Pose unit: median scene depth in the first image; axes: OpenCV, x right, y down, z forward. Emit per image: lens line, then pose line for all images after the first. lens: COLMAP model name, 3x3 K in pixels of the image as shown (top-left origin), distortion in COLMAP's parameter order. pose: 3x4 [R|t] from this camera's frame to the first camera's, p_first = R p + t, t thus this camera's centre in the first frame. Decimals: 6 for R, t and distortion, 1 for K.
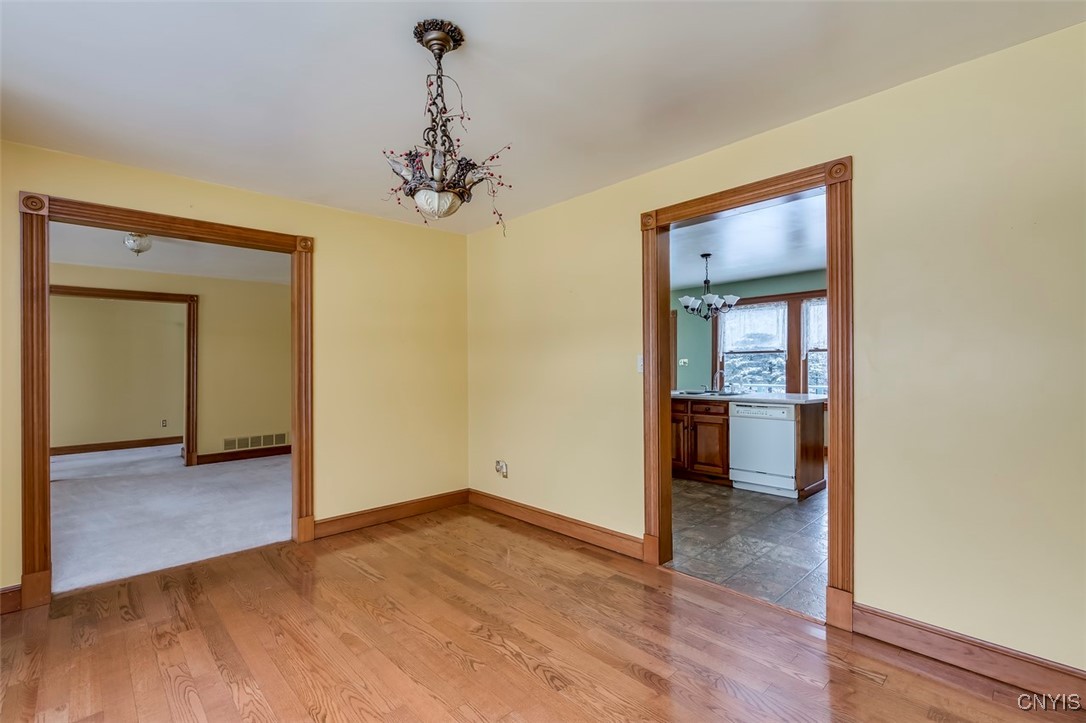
lens RADIAL K [[492.1, 0, 548.5], [0, 492.1, 359.9], [0, 0, 1]] dist [0.000422, 0.000091]
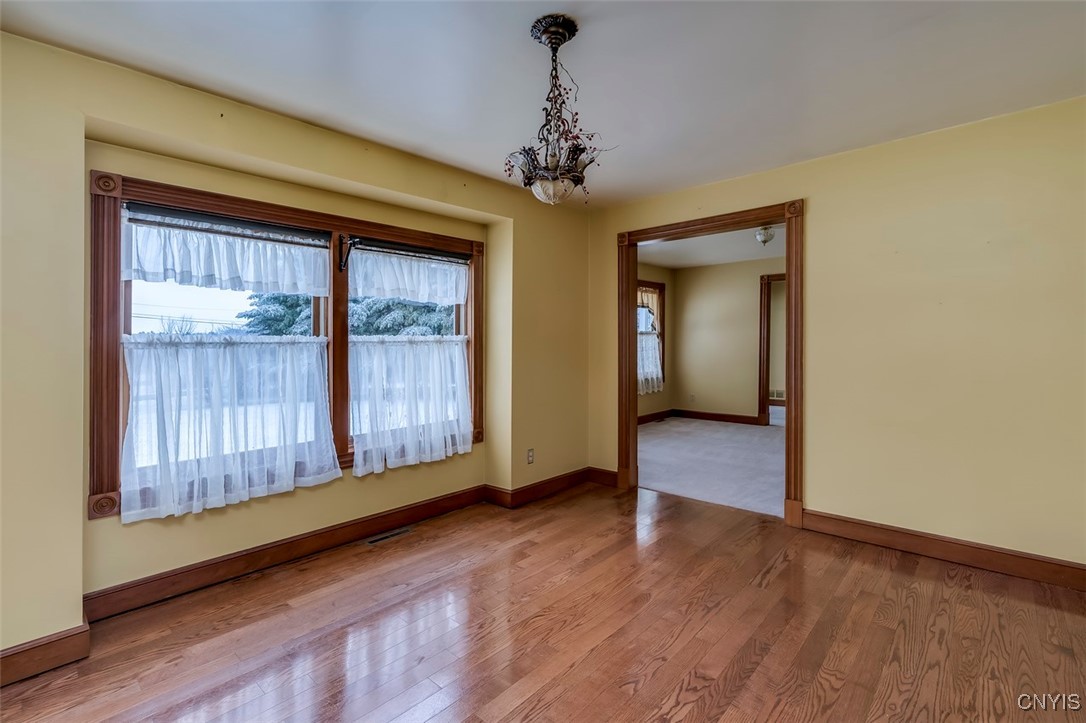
lens RADIAL K [[500.5, 0, 540.4], [0, 500.5, 324.7], [0, 0, 1]] dist [0.001562, 0.000262]
pose [[0.066229, -0.026416, -0.997455, 0.546851], [0.021596, 0.999453, -0.025035, -0.001244], [0.997571, -0.019883, 0.066763, 0.583574]]
